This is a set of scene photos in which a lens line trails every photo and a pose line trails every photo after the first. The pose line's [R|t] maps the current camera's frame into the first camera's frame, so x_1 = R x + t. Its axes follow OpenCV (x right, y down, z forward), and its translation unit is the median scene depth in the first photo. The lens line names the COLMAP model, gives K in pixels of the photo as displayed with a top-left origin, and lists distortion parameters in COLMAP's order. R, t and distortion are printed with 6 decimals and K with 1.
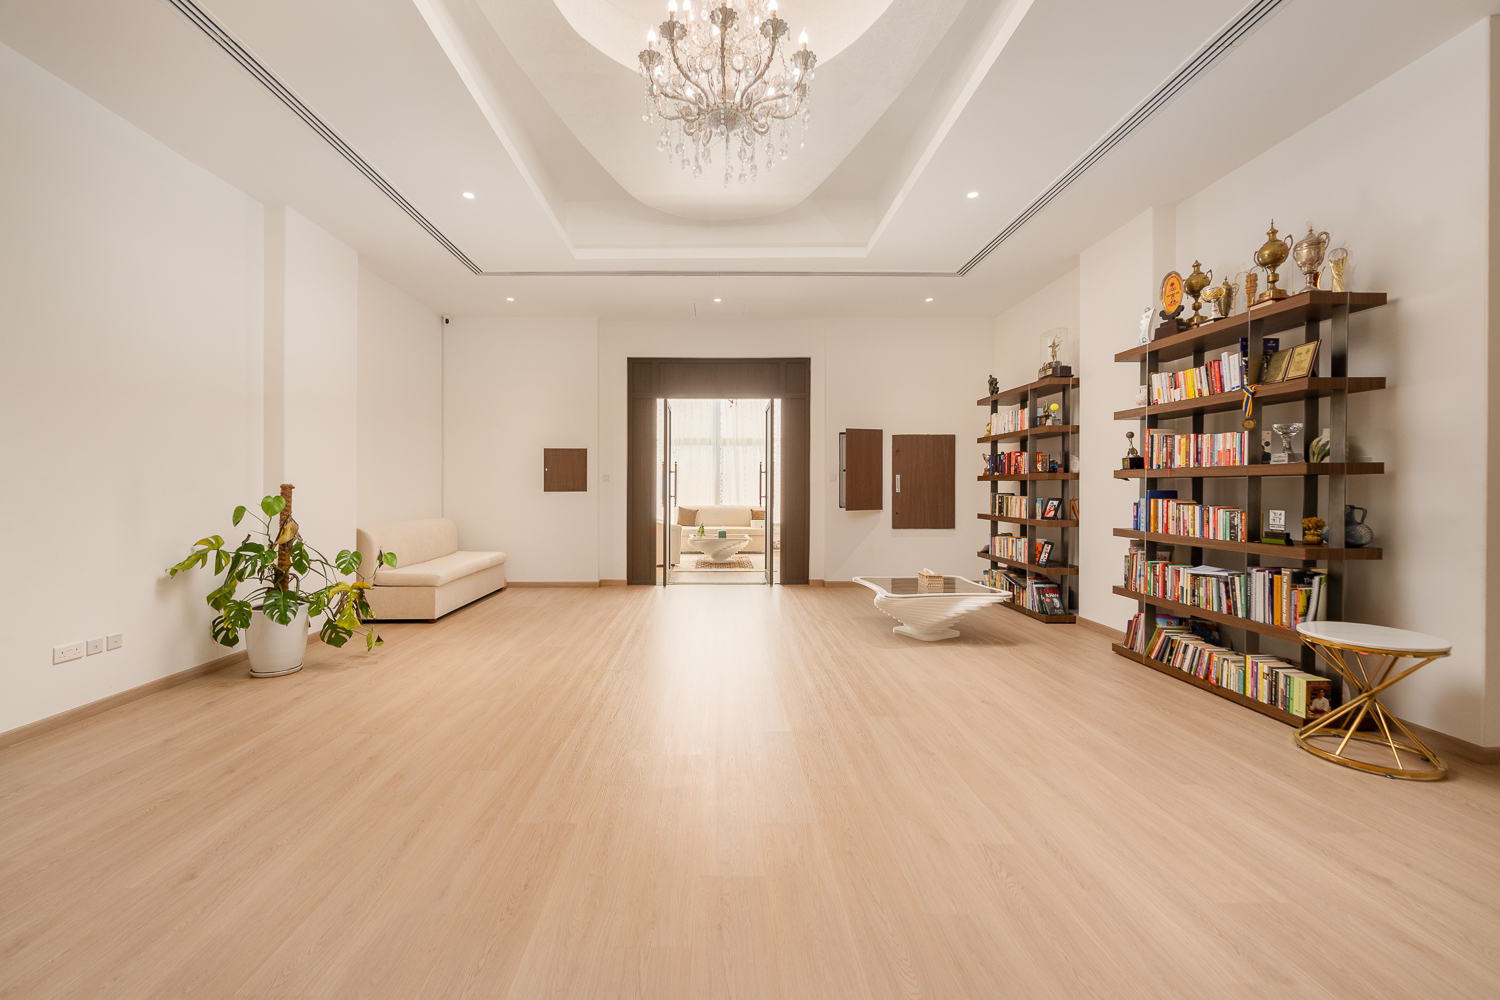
lens RADIAL K [[608.6, 0, 801.3], [0, 608.6, 485.9], [0, 0, 1]] dist [-0.001573, -0.000075]
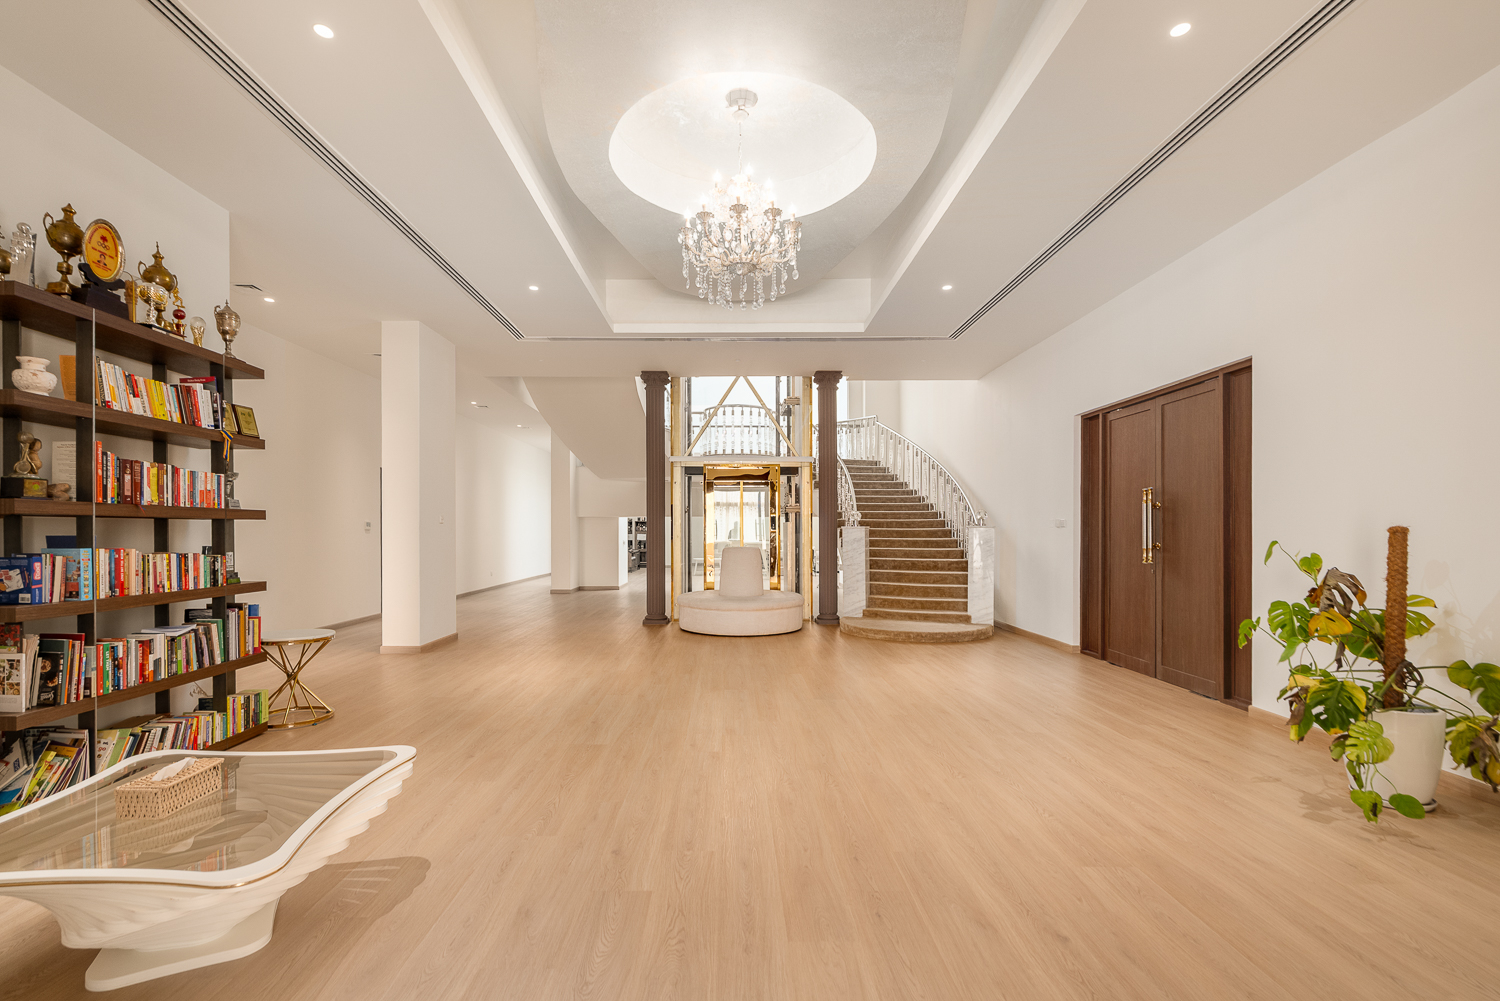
lens RADIAL K [[670.2, 0, 744.3], [0, 670.2, 536.1], [0, 0, 1]] dist [-0.001234, 0.000002]
pose [[-0.993233, -0.000197, 0.116139, -0.230453], [0.000187, 0.999995, 0.003289, 0.006869], [-0.116139, 0.003289, -0.993228, 1.864941]]
